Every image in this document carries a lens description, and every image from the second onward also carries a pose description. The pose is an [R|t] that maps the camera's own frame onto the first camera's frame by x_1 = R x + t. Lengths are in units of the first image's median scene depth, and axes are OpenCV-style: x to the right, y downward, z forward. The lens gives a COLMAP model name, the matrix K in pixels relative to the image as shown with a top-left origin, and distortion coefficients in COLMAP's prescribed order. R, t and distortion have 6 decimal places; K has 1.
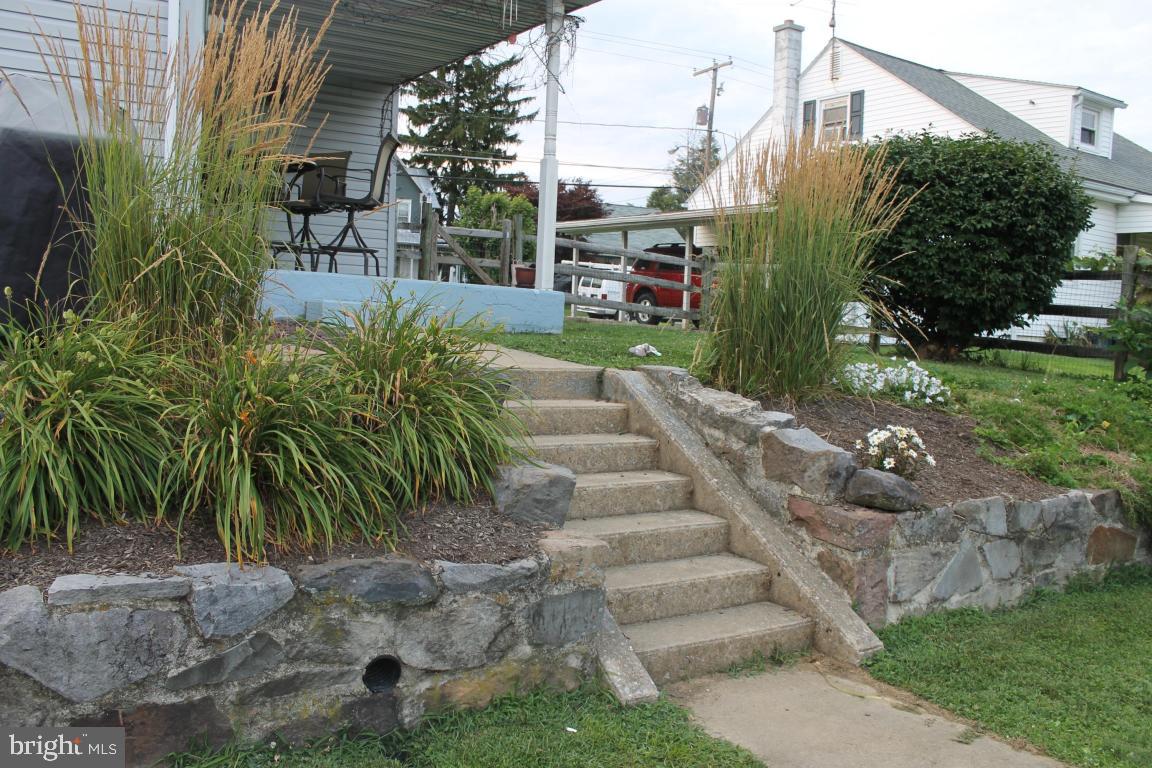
lens RADIAL K [[964.5, 0, 576.0], [0, 964.5, 384.0], [0, 0, 1]] dist [-0.173872, 0.150422]
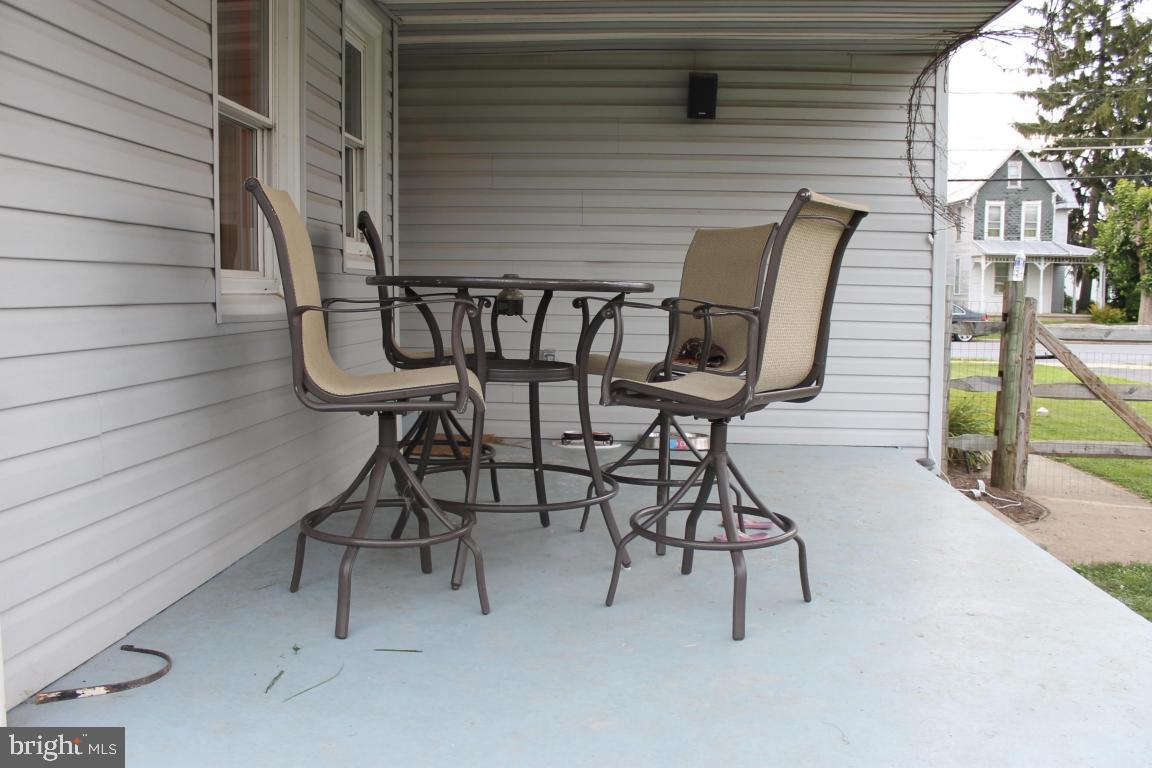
lens RADIAL K [[964.5, 0, 576.0], [0, 964.5, 384.0], [0, 0, 1]] dist [-0.173872, 0.150422]
pose [[0.800821, 0.020164, -0.598564, -0.008910], [-0.018715, 0.999788, 0.008642, -0.029855], [0.598611, 0.004281, 0.801028, 0.098689]]
